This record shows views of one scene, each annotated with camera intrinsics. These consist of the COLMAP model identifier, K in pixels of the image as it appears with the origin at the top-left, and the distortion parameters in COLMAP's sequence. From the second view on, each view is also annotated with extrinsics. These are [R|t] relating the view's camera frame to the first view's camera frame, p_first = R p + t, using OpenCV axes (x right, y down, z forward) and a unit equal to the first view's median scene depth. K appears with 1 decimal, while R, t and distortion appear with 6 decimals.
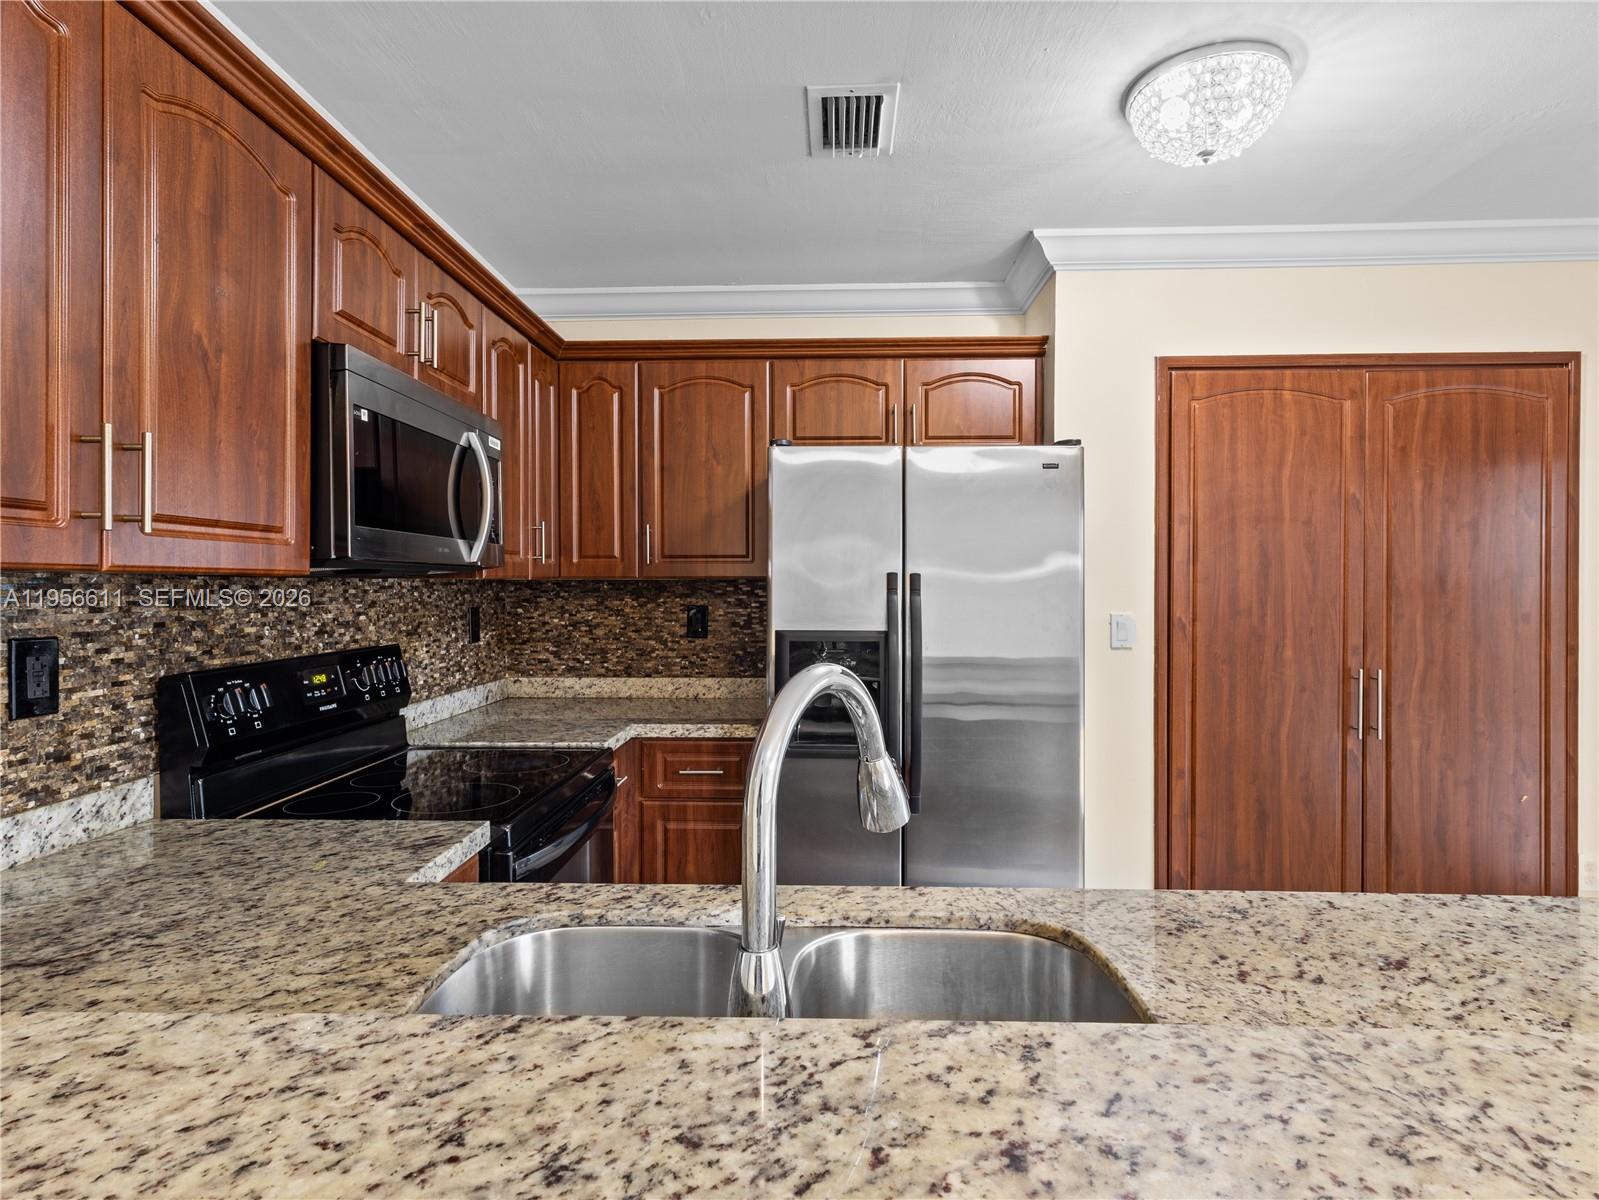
lens RADIAL K [[844.3, 0, 801.7], [0, 844.3, 583.2], [0, 0, 1]] dist [0.003087, 0.001087]
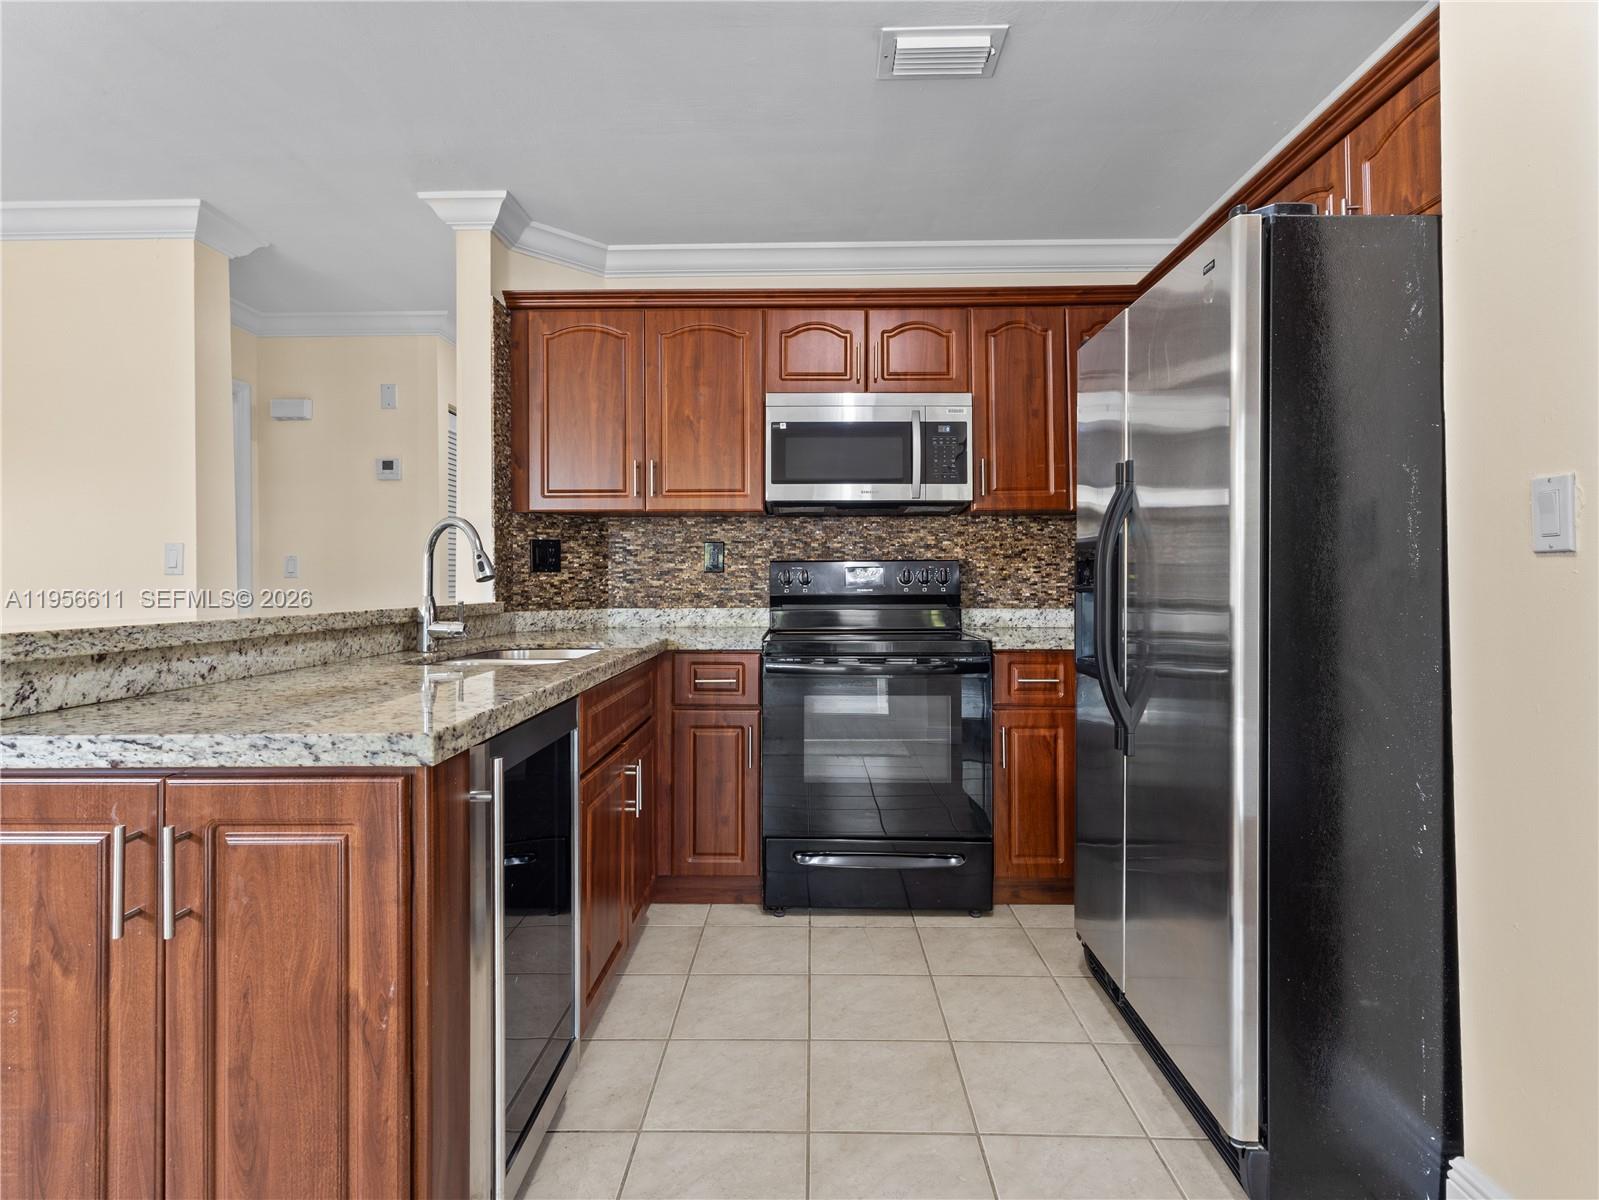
lens RADIAL K [[852.3, 0, 800.4], [0, 852.3, 574.0], [0, 0, 1]] dist [0.005509, 0.001565]
pose [[0.022739, -0.008502, -0.999705, 0.847824], [0.004573, 0.999954, -0.008400, 0.091993], [0.999731, -0.004380, 0.022777, 0.597109]]
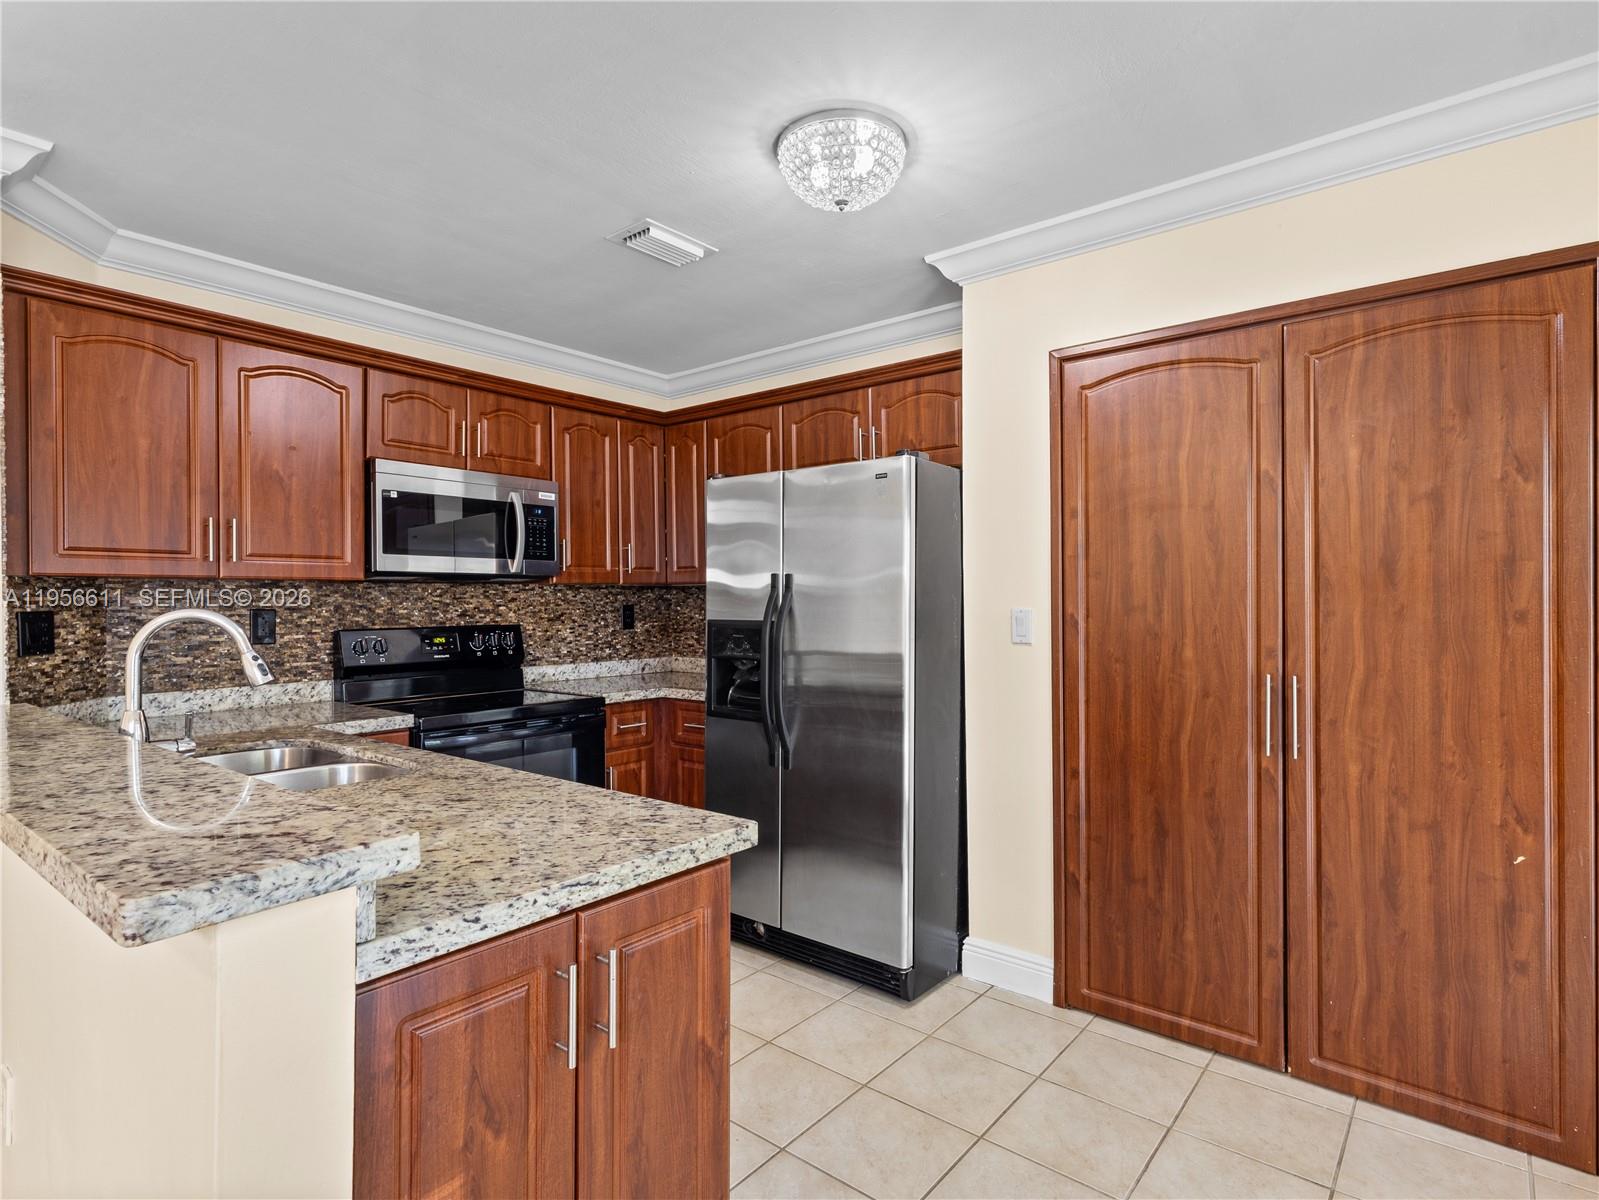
lens RADIAL K [[845.2, 0, 799.5], [0, 845.2, 600.0], [0, 0, 1]] dist [0.005007, 0.002399]
pose [[0.798774, -0.003359, -0.601622, 0.791846], [0.005525, 0.999983, 0.001752, 0.021700], [0.601606, -0.004723, 0.798779, 0.027909]]
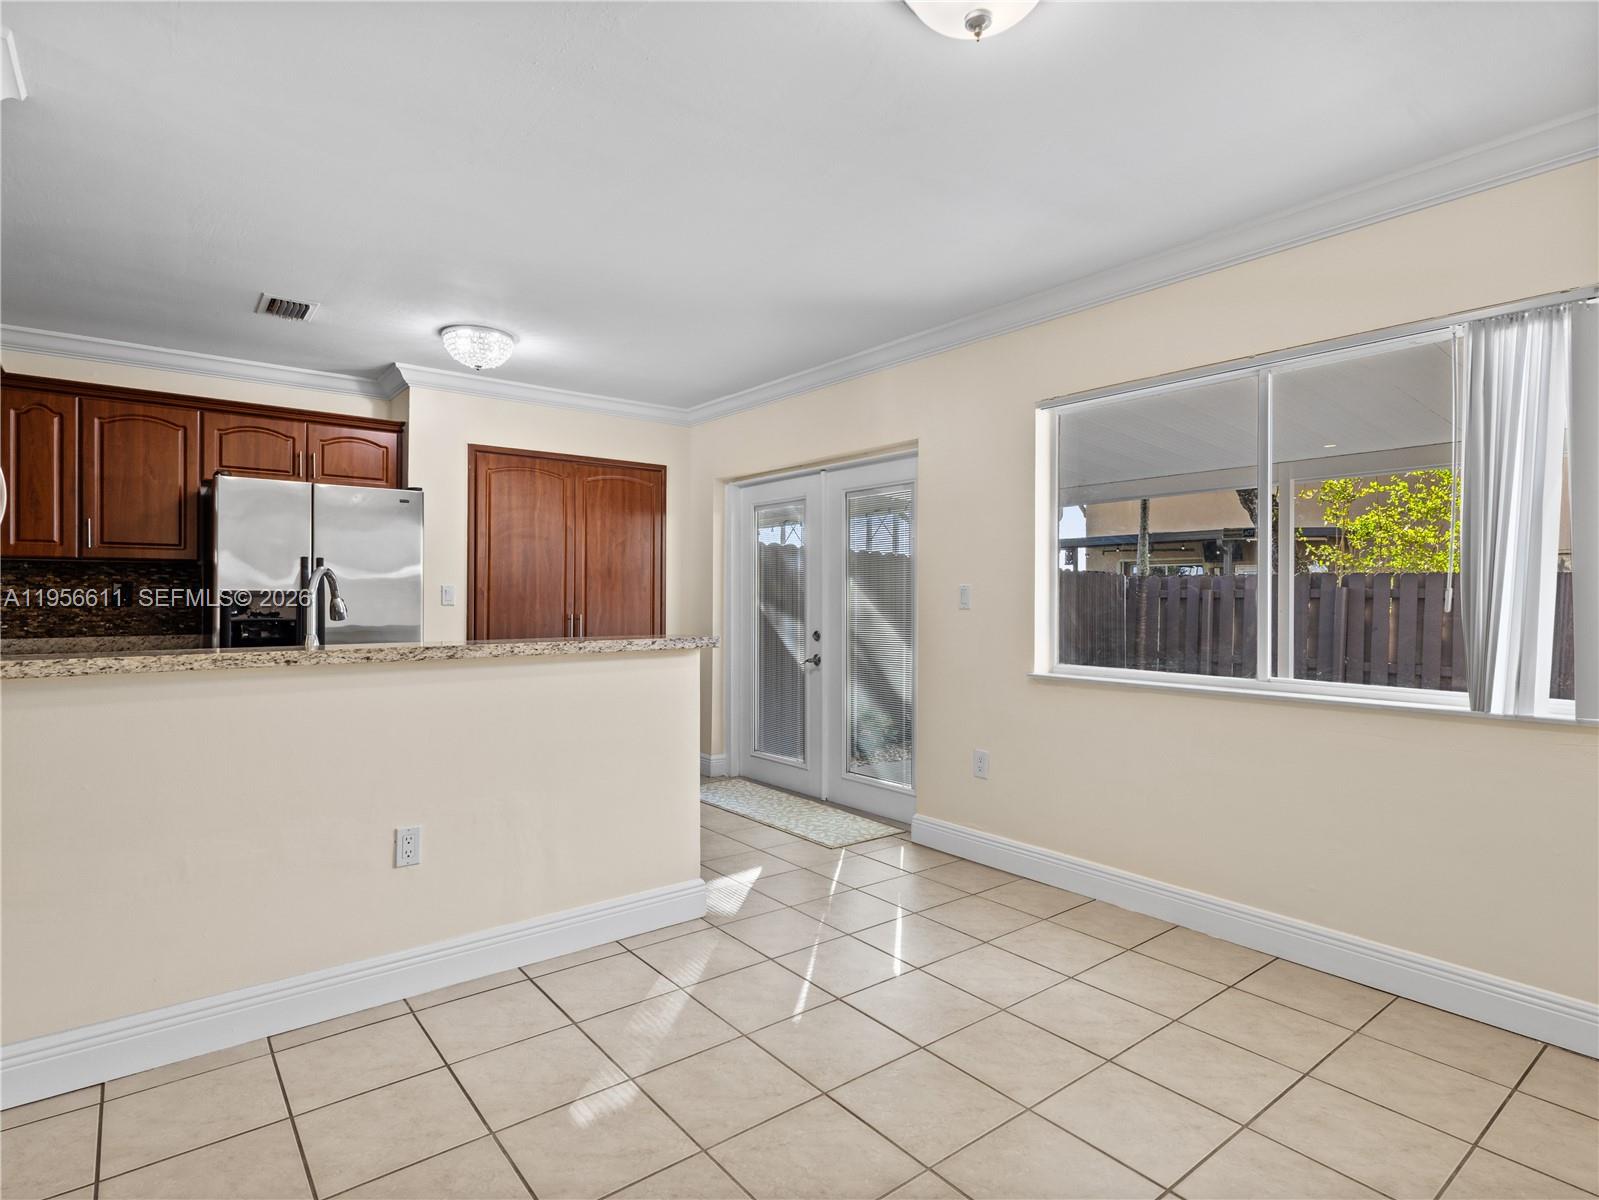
lens RADIAL K [[845.2, 0, 799.5], [0, 845.2, 600.0], [0, 0, 1]] dist [0.005007, 0.002399]
pose [[0.758287, -0.001425, 0.651919, -0.225564], [-0.002359, 0.999985, 0.004929, 0.056641], [-0.651916, -0.005276, 0.758273, -0.846124]]
